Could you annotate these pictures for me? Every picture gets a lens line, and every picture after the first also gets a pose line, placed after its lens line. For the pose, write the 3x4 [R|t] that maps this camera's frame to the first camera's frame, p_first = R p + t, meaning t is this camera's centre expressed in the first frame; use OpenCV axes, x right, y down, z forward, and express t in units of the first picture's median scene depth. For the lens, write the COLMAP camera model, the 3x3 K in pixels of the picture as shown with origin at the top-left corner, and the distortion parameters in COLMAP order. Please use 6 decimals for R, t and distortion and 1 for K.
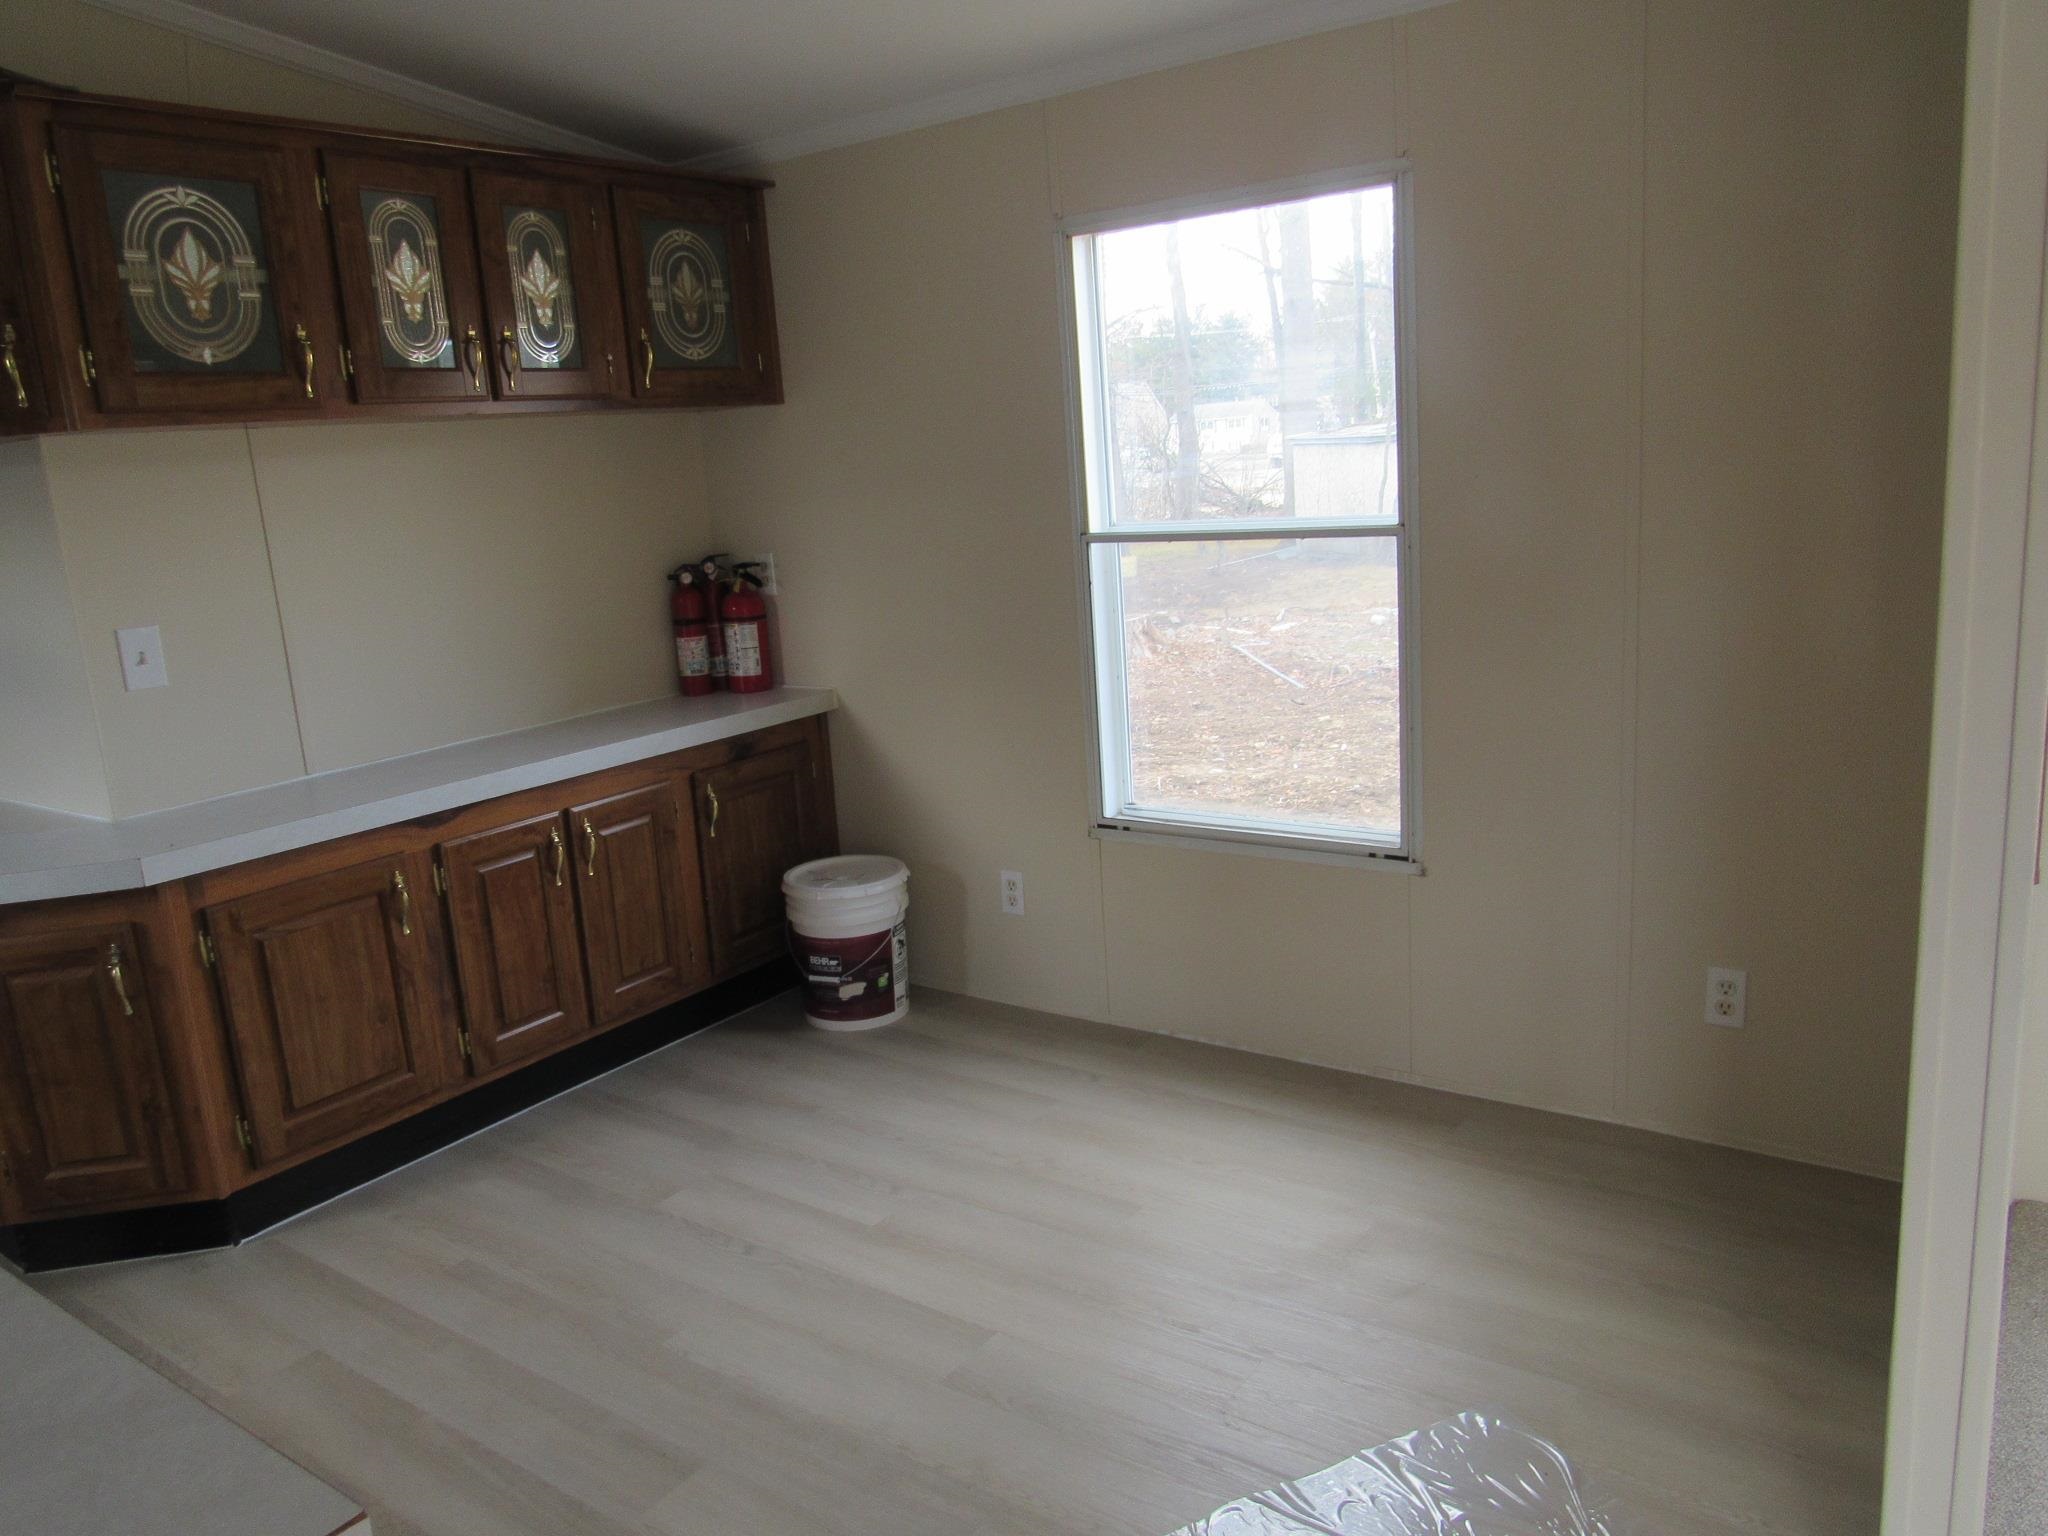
lens RADIAL K [[1467.5, 0, 1028.2], [0, 1467.5, 763.2], [0, 0, 1]] dist [-0.028652, 0.002890]
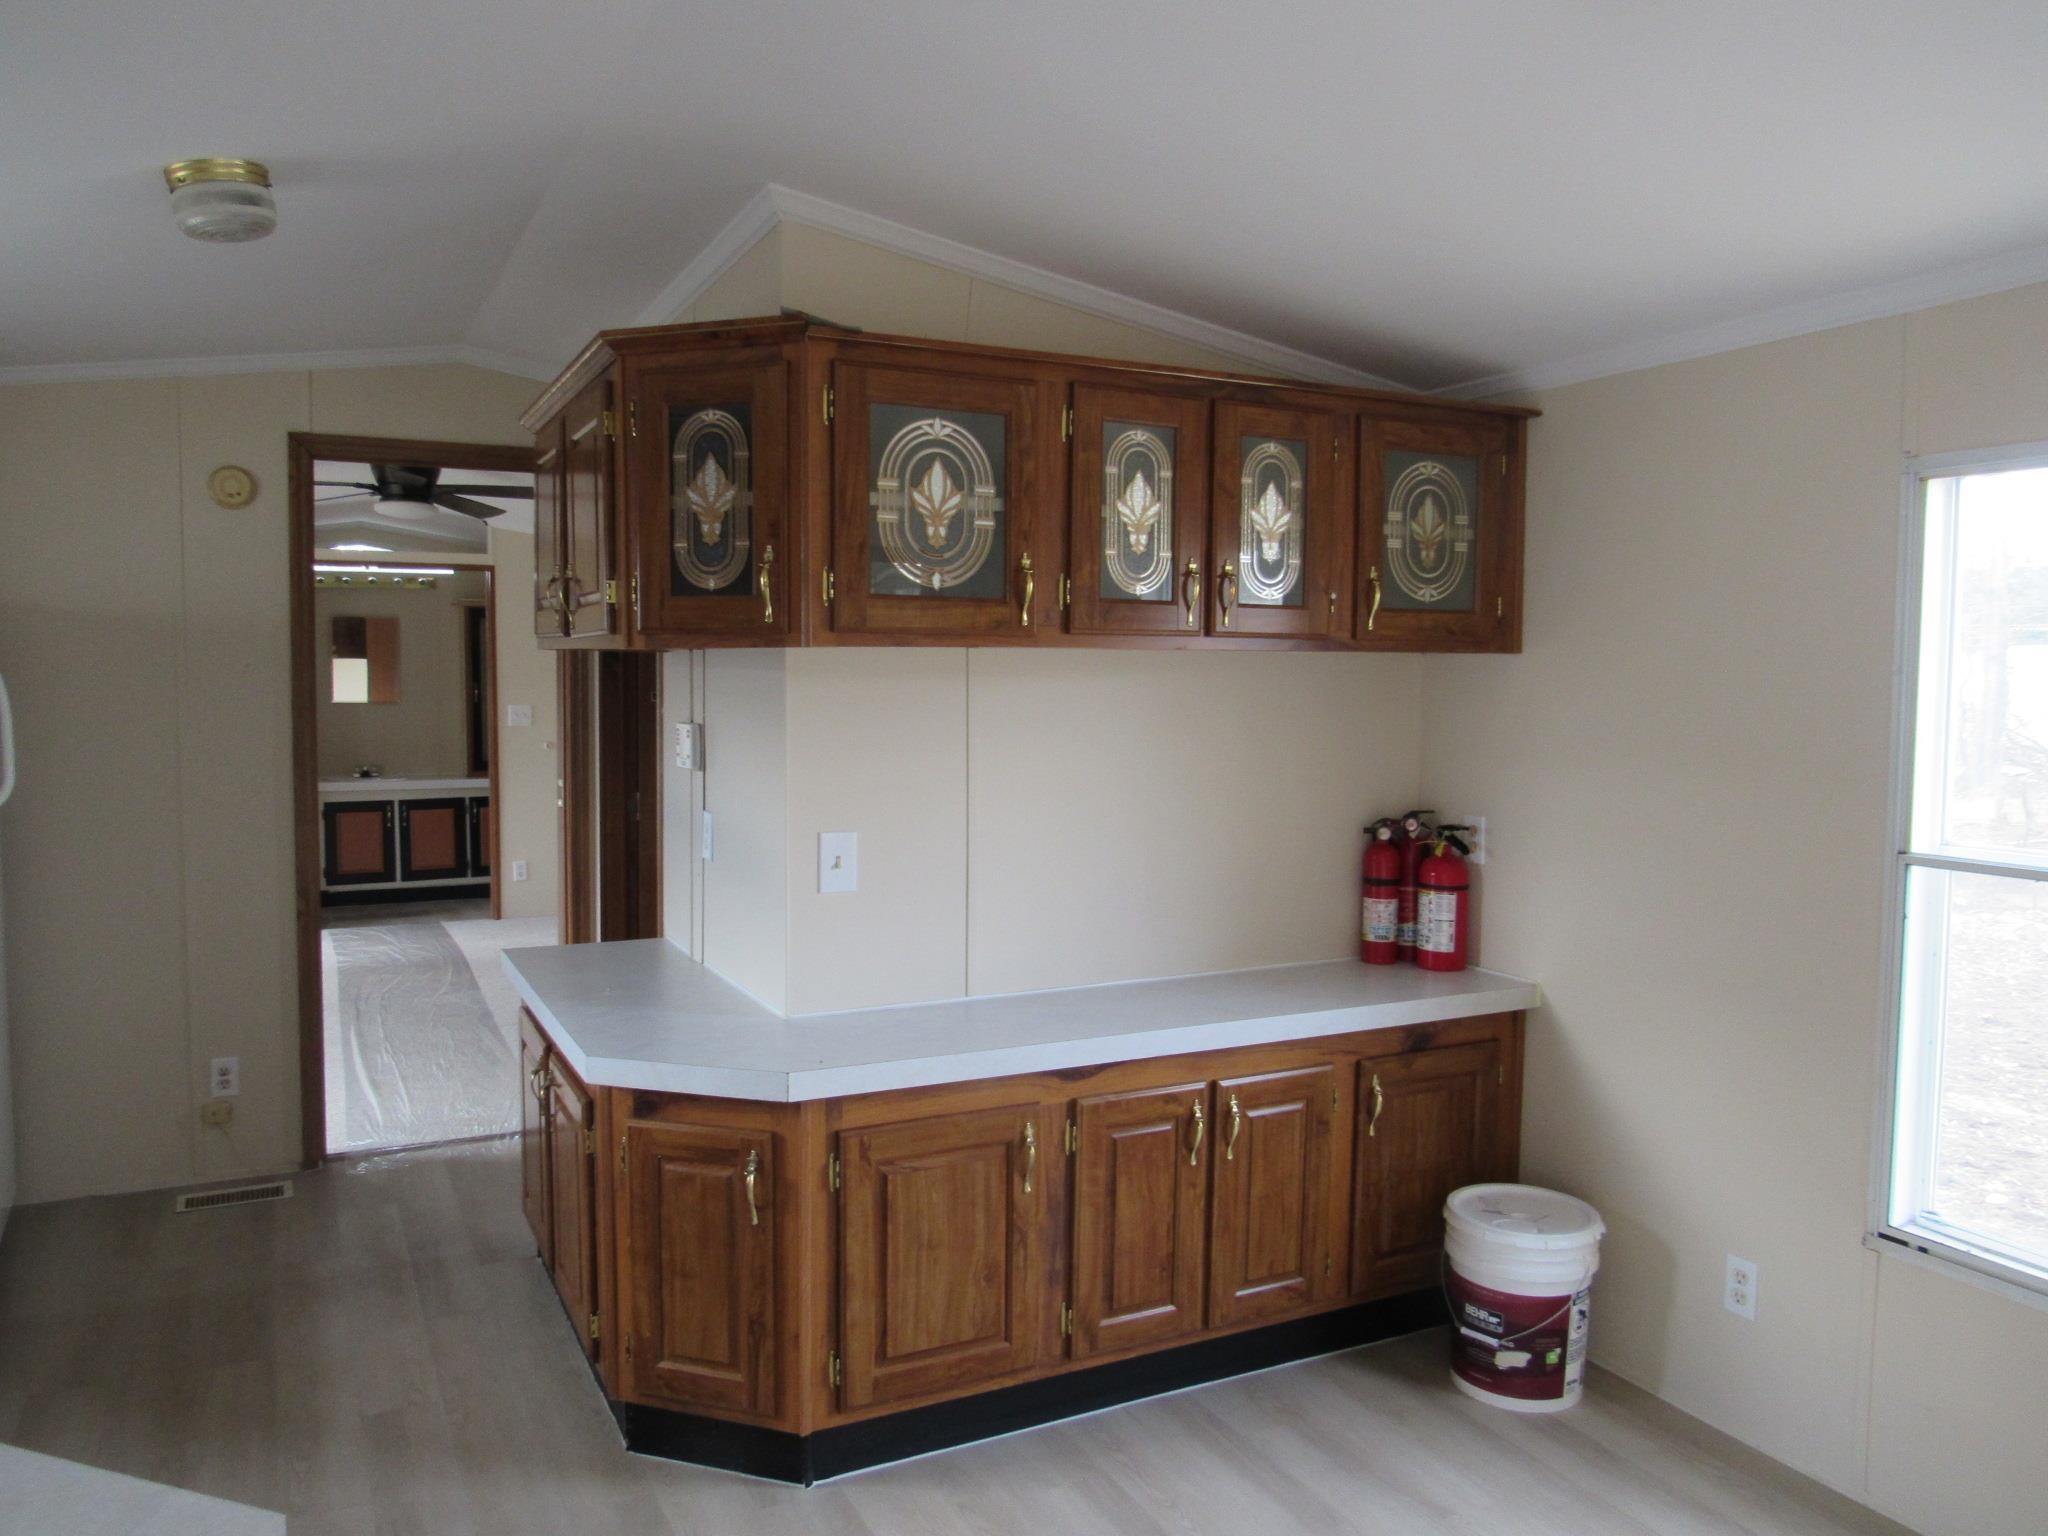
lens RADIAL K [[1463.3, 0, 1024.0], [0, 1463.3, 768.0], [0, 0, 1]] dist [-0.042894, 0.038473]
pose [[0.884521, 0.104520, -0.454641, -0.032015], [-0.163302, 0.982288, -0.091887, -0.059903], [0.436984, 0.155520, 0.885922, 0.127559]]
